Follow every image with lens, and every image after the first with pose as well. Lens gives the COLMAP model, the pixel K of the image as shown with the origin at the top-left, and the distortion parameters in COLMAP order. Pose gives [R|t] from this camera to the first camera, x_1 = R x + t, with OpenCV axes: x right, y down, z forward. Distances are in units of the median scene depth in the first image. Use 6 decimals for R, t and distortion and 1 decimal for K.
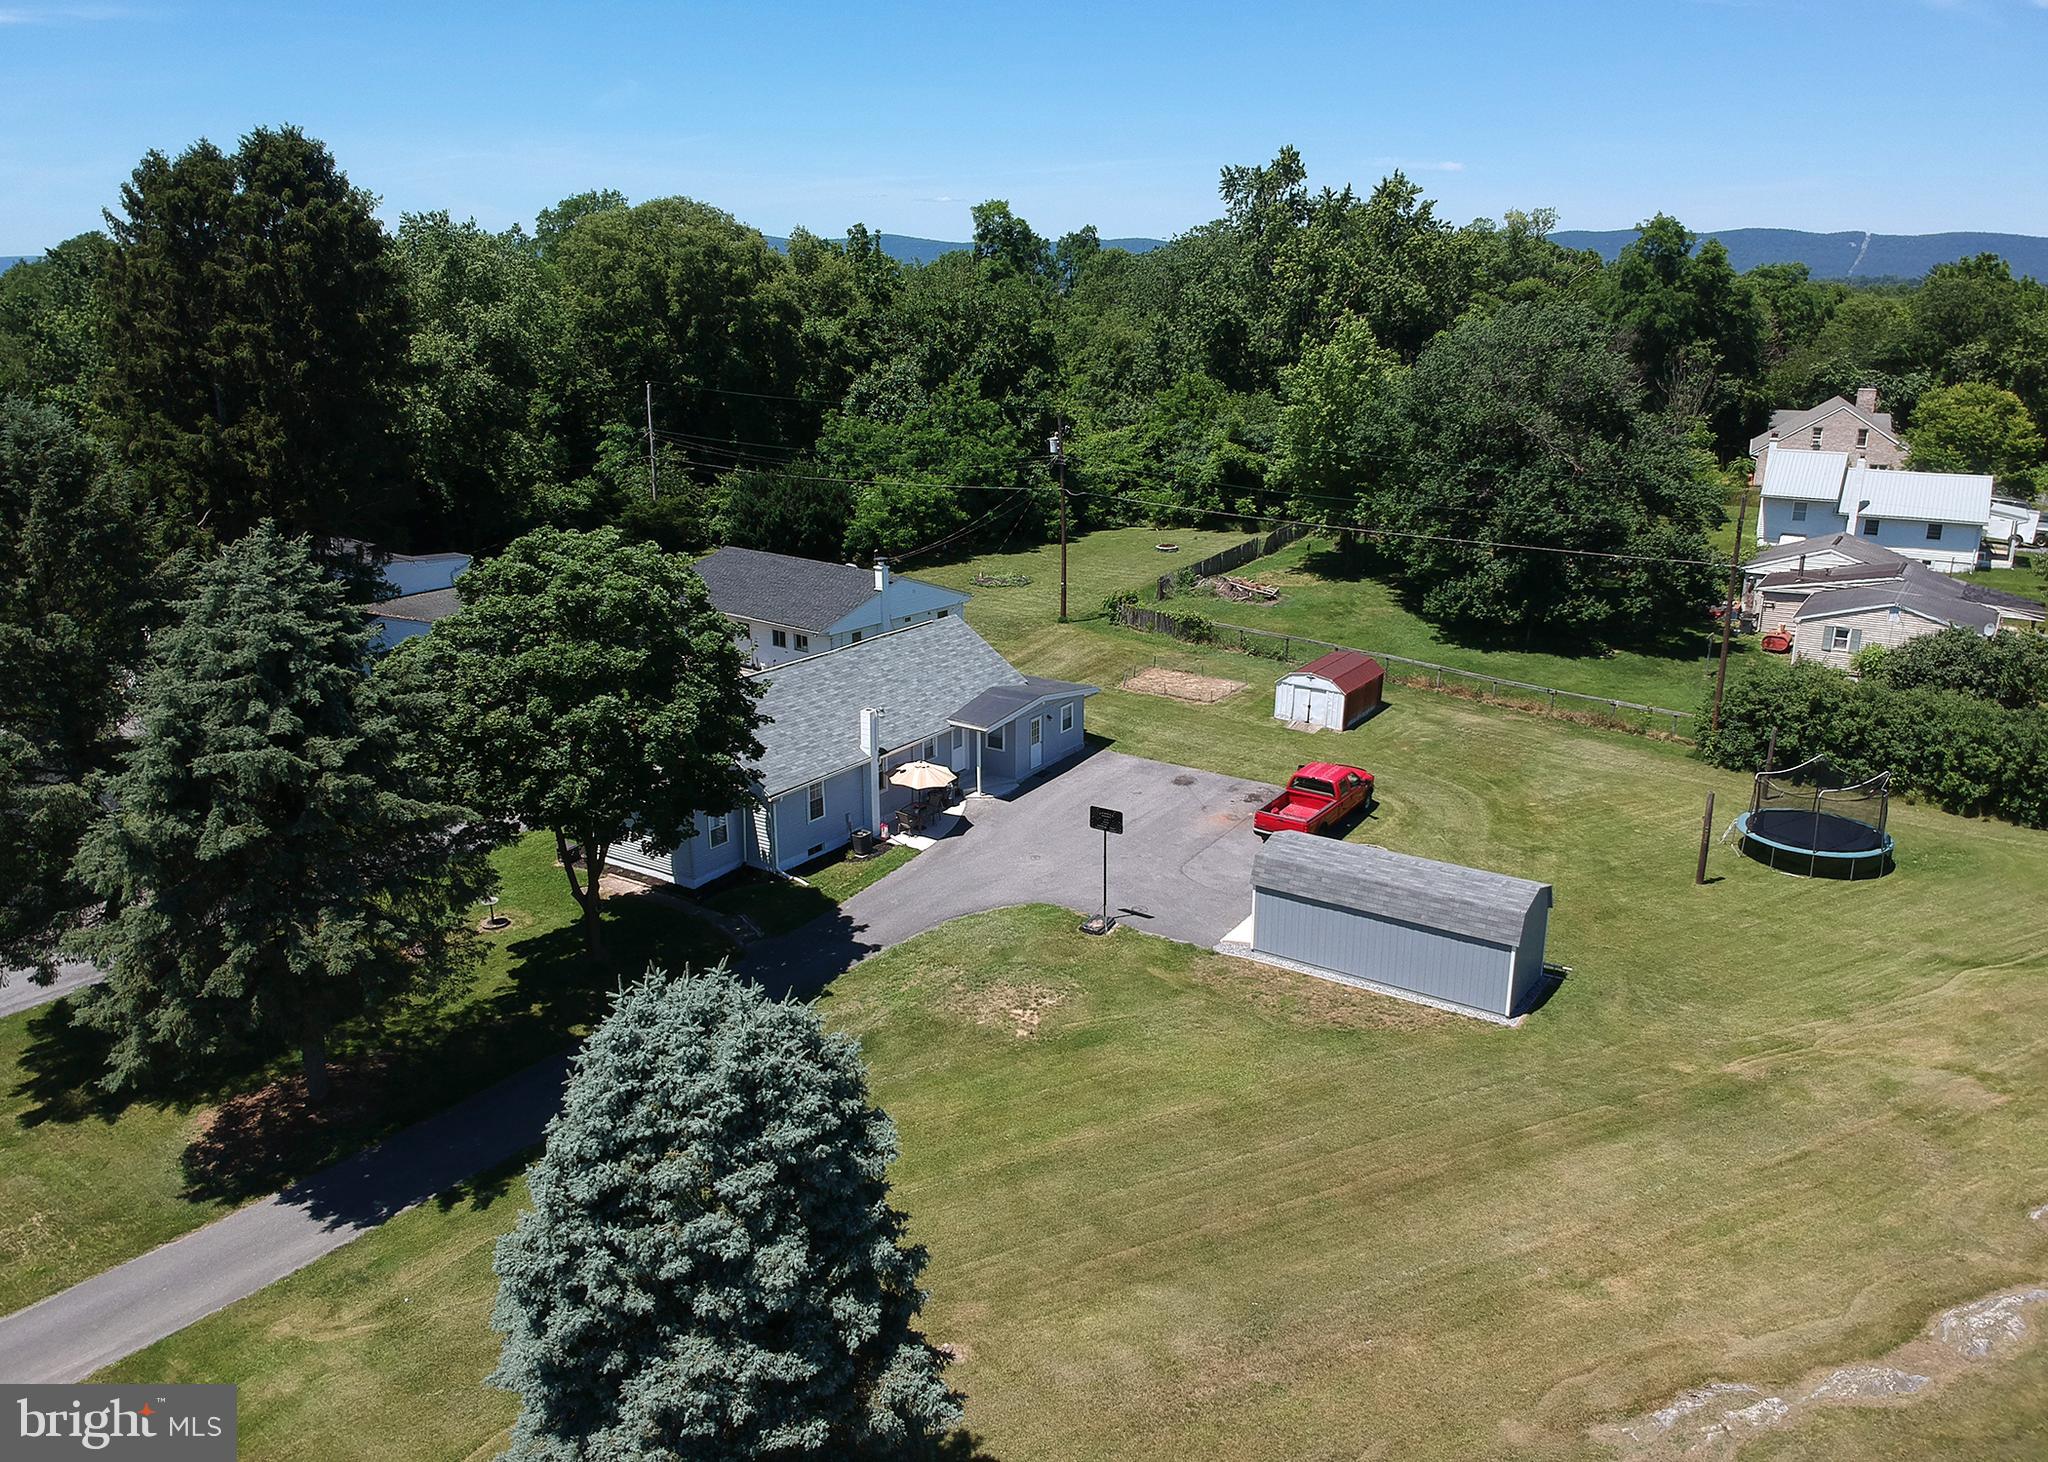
lens RADIAL K [[1578.0, 0, 1017.6], [0, 1578.0, 739.9], [0, 0, 1]] dist [0.079703, -0.157648]
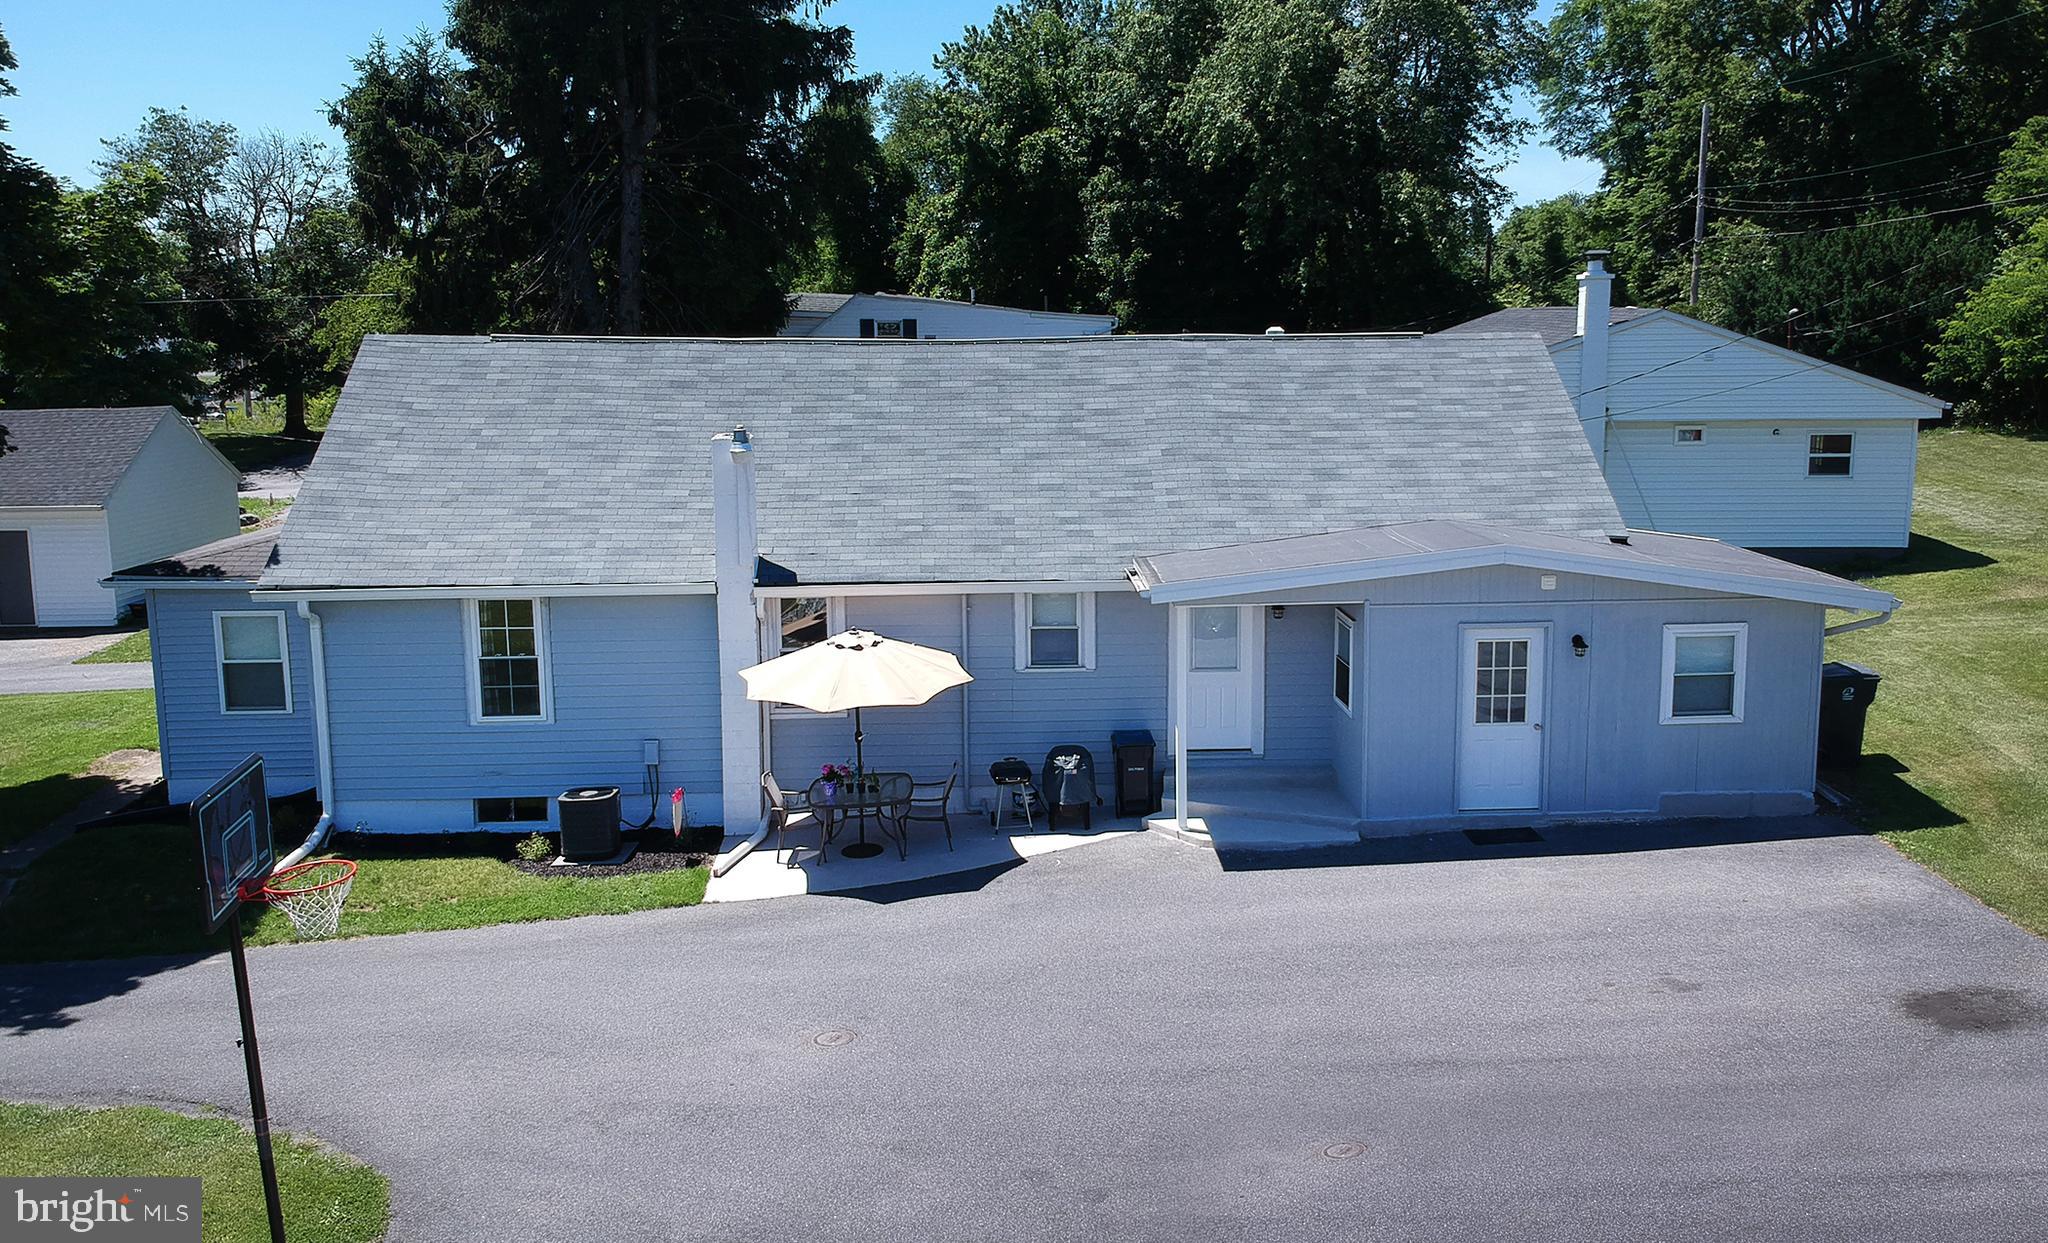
lens RADIAL K [[1802.1, 0, 1042.6], [0, 1802.1, 626.6], [0, 0, 1]] dist [0.013505, -0.002096]
pose [[0.604270, 0.138028, -0.784733, 0.251304], [-0.230856, 0.972965, -0.006630, 0.008212], [0.762603, 0.185167, 0.619798, 0.882491]]
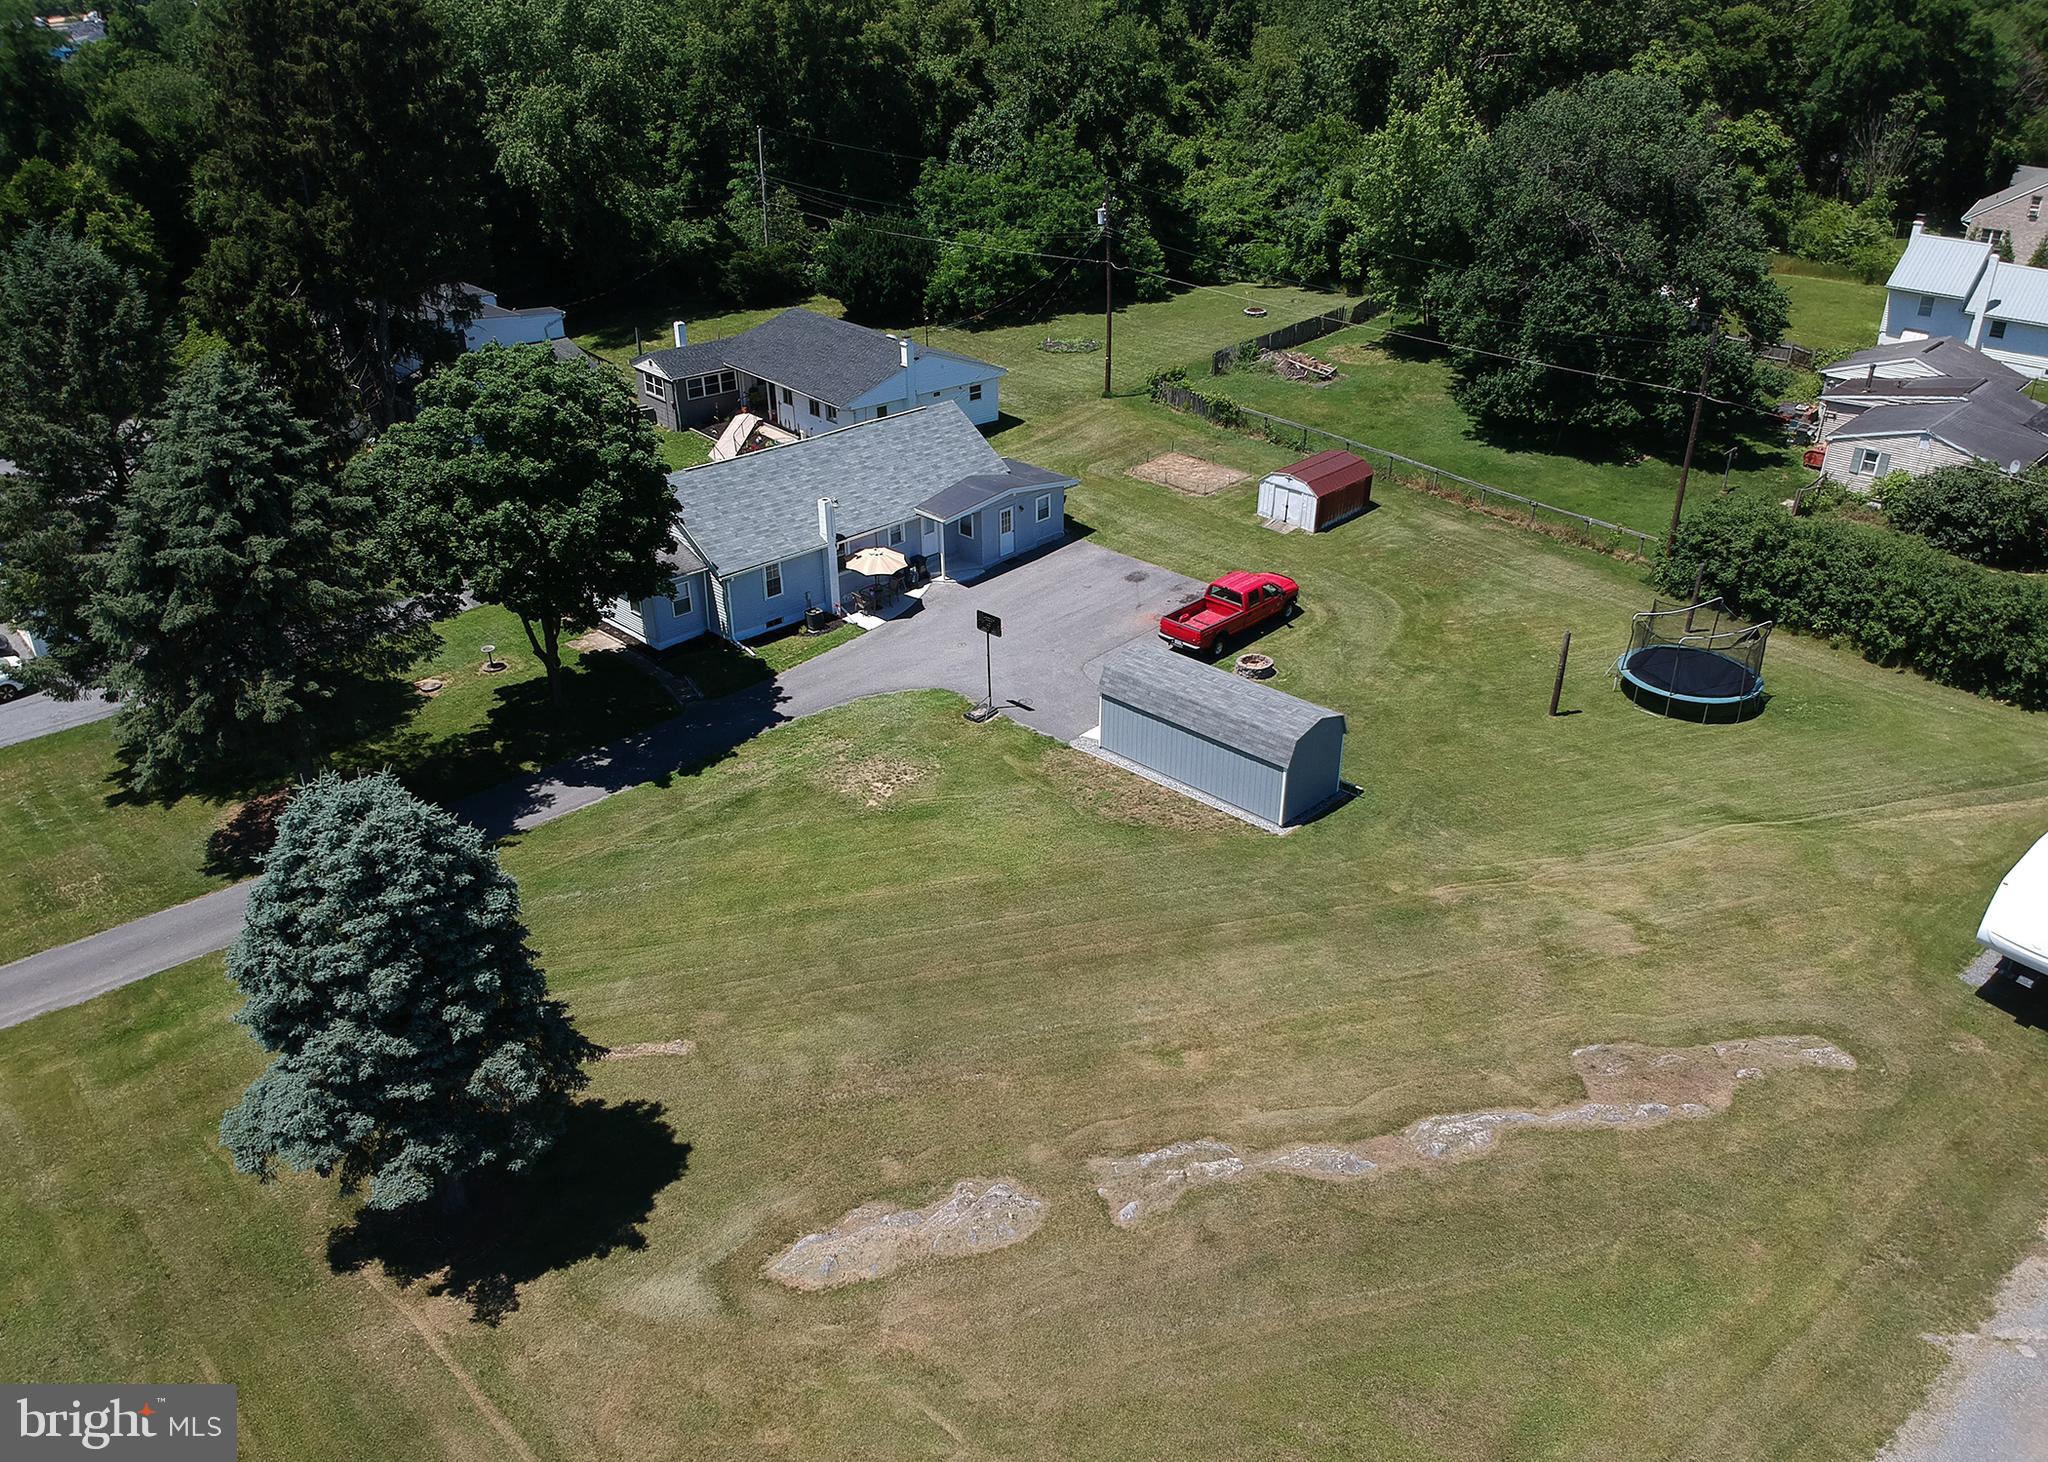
lens RADIAL K [[1578.0, 0, 999.5], [0, 1578.0, 806.6], [0, 0, 1]] dist [0.079703, -0.157648]
pose [[0.980900, 0.092515, -0.171102, 0.252084], [-0.051667, 0.971971, 0.229351, -0.075405], [0.187525, -0.216130, 0.958187, -0.103227]]
